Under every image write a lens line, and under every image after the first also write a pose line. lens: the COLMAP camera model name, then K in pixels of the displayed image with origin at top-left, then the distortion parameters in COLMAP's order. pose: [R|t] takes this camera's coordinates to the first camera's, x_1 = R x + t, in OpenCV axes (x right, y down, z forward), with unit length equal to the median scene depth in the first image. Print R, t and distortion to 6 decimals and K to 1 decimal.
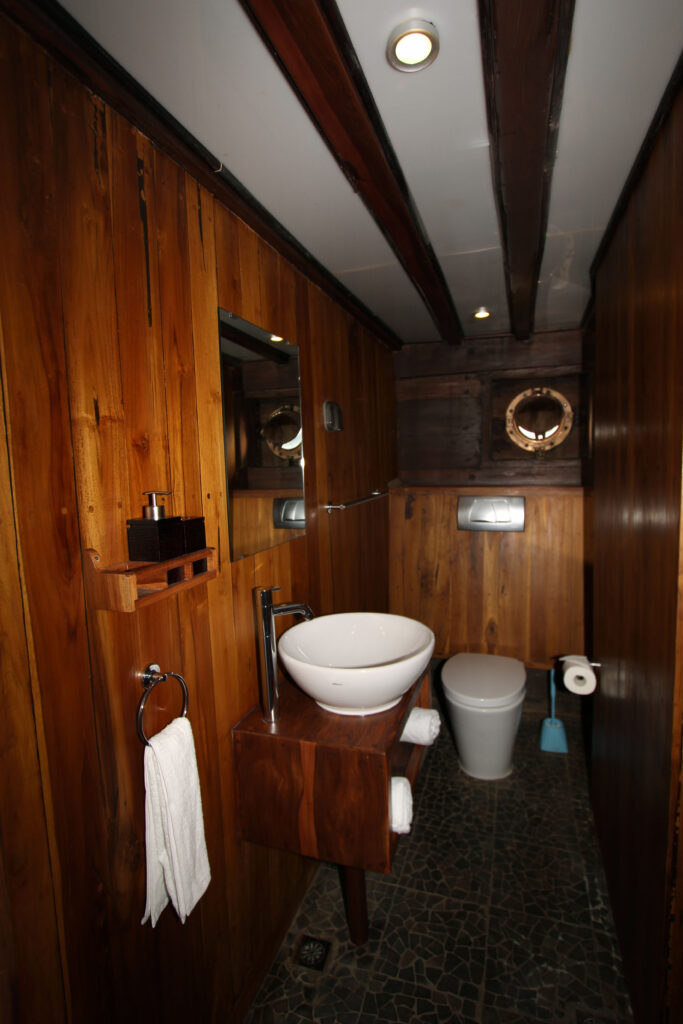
lens RADIAL K [[523.5, 0, 341.5], [0, 523.5, 512.0], [0, 0, 1]] dist [-0.002855, -0.000334]
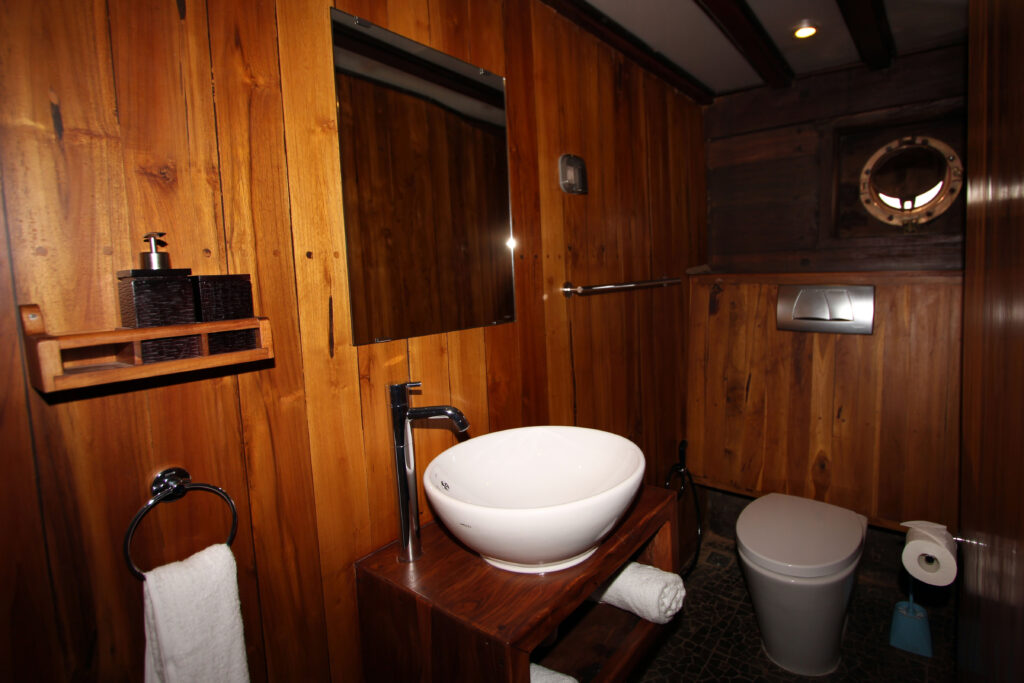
lens RADIAL K [[554.7, 0, 513.8], [0, 554.7, 311.5], [0, 0, 1]] dist [-0.005639, -0.001944]
pose [[0.951913, 0.022350, -0.305552, 0.155932], [-0.023519, 0.999723, -0.000147, 0.025166], [0.305464, 0.007326, 0.952175, 0.181962]]
